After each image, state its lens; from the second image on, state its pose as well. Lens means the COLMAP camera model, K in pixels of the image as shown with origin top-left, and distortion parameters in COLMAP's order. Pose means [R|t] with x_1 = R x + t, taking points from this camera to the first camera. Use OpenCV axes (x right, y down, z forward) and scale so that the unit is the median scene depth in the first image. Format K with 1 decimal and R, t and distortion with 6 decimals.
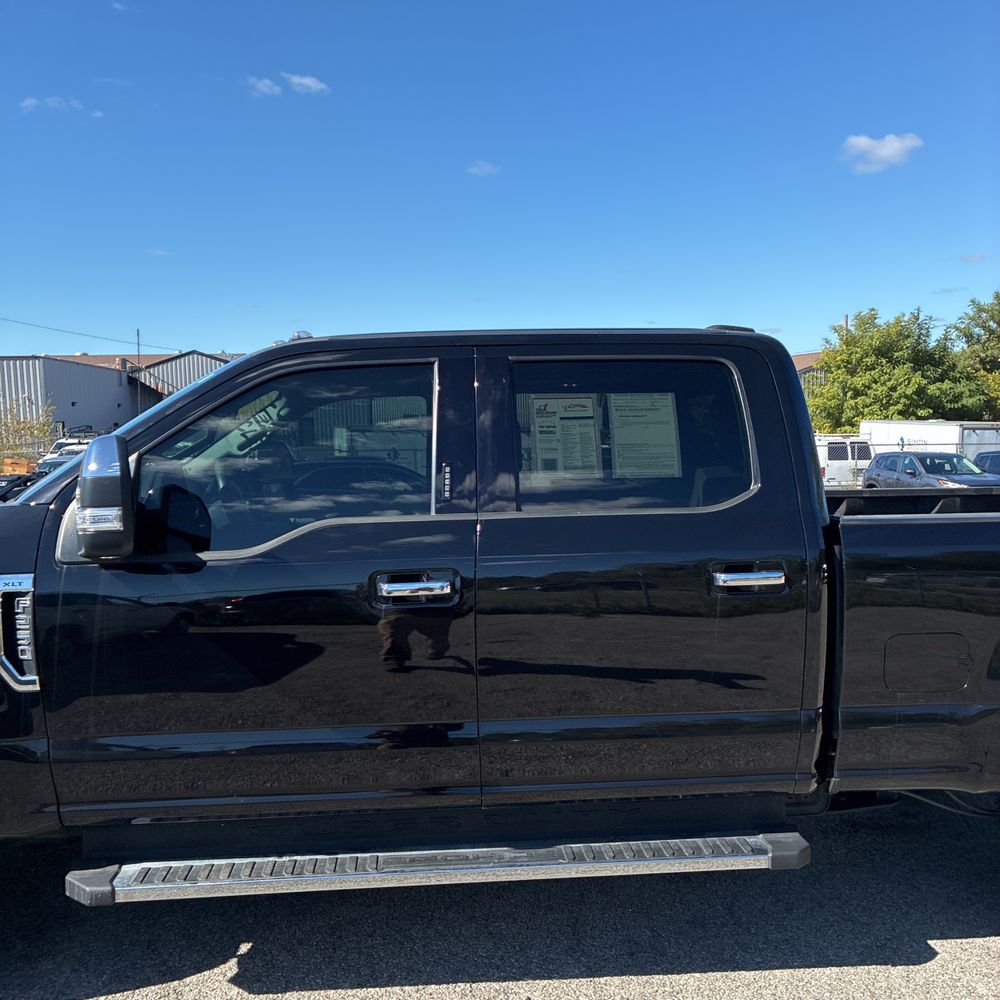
lens RADIAL K [[1022.9, 0, 508.6], [0, 1022.9, 546.1], [0, 0, 1]] dist [0.019220, 0.022657]
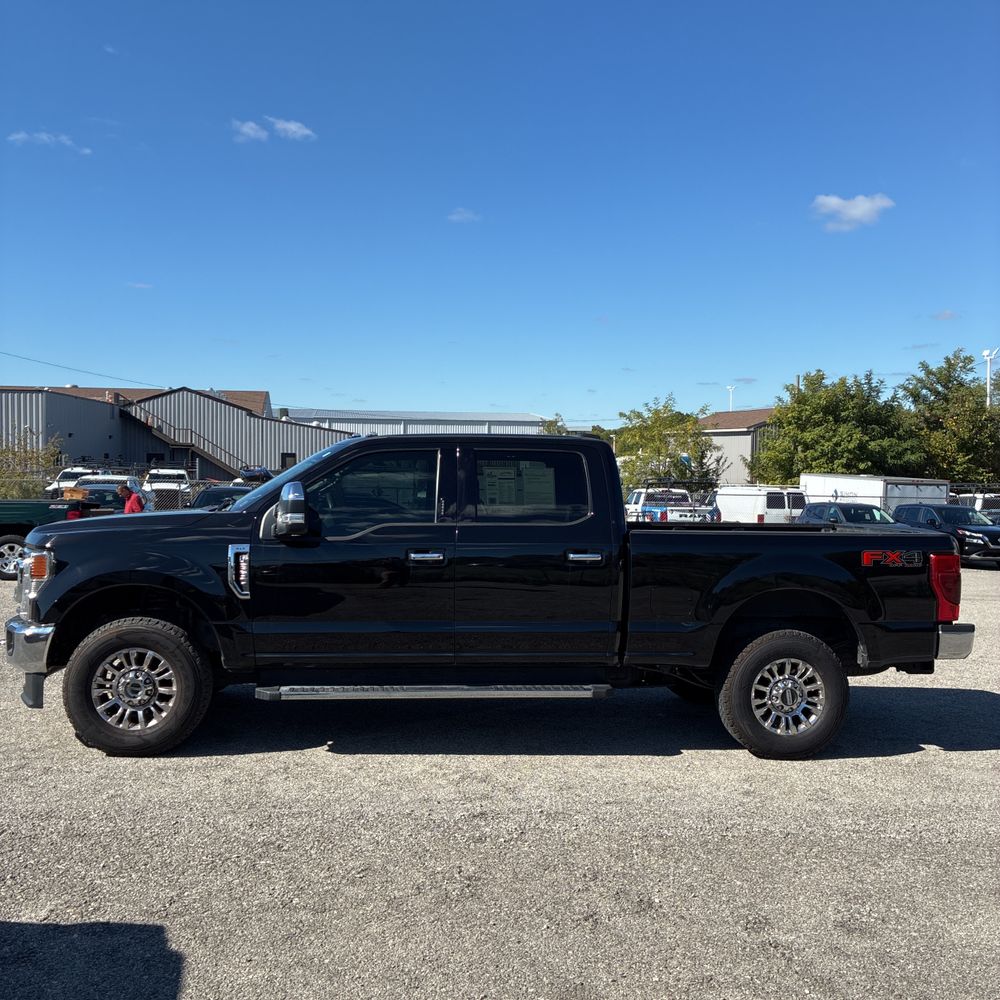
lens RADIAL K [[1065.8, 0, 518.8], [0, 1065.8, 529.8], [0, 0, 1]] dist [0.105477, -0.004703]
pose [[0.998985, 0.028096, 0.035206, 0.002588], [-0.026055, 0.998026, -0.057148, 0.012935], [-0.036742, 0.056173, 0.997745, -0.148144]]
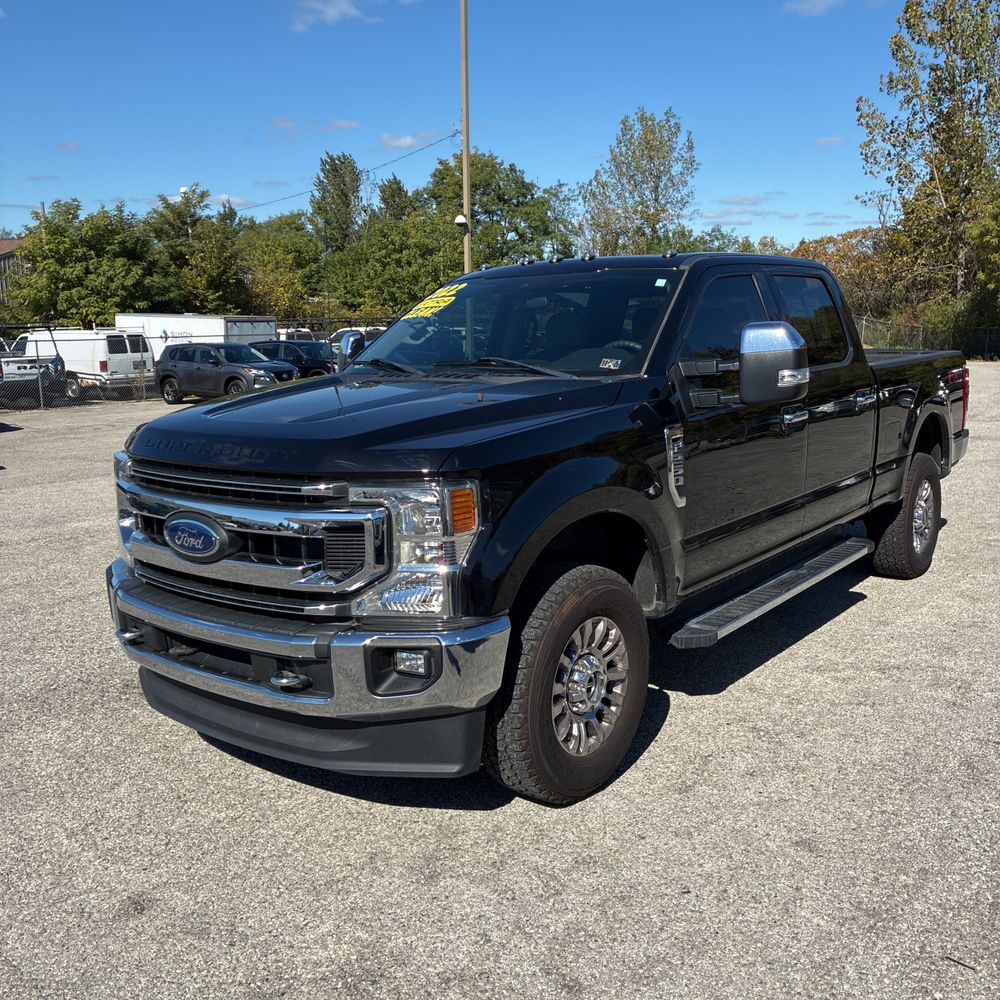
lens RADIAL K [[1034.8, 0, 482.5], [0, 1034.8, 535.7], [0, 0, 1]] dist [0.086455, -0.114234]
pose [[0.686084, -0.155191, 0.710777, -0.193486], [0.092506, 0.987663, 0.126354, -0.003106], [-0.721617, -0.020939, 0.691976, 0.023250]]
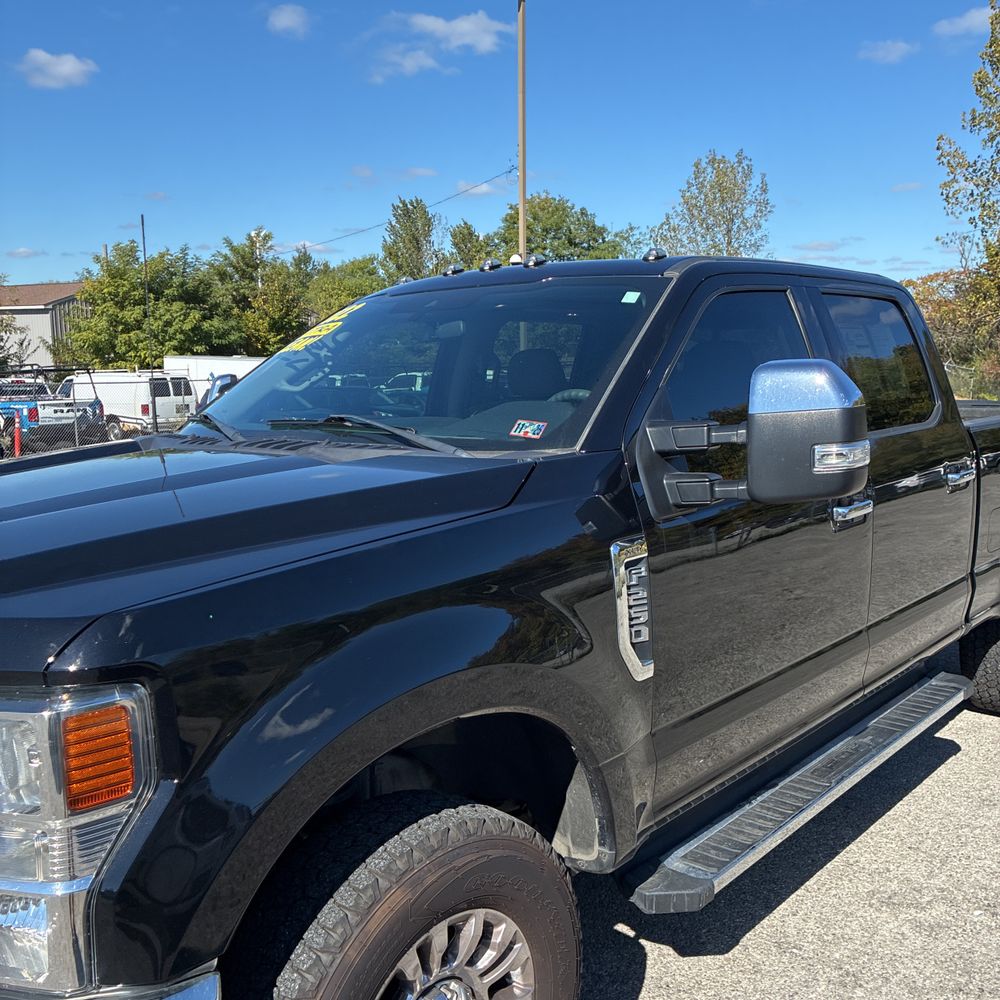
lens RADIAL K [[1022.9, 0, 508.6], [0, 1022.9, 546.1], [0, 0, 1]] dist [0.019220, 0.022657]
pose [[0.722591, -0.126617, 0.679581, -0.123950], [0.085350, 0.991902, 0.094055, -0.005729], [-0.685986, -0.009961, 0.727547, 0.055894]]
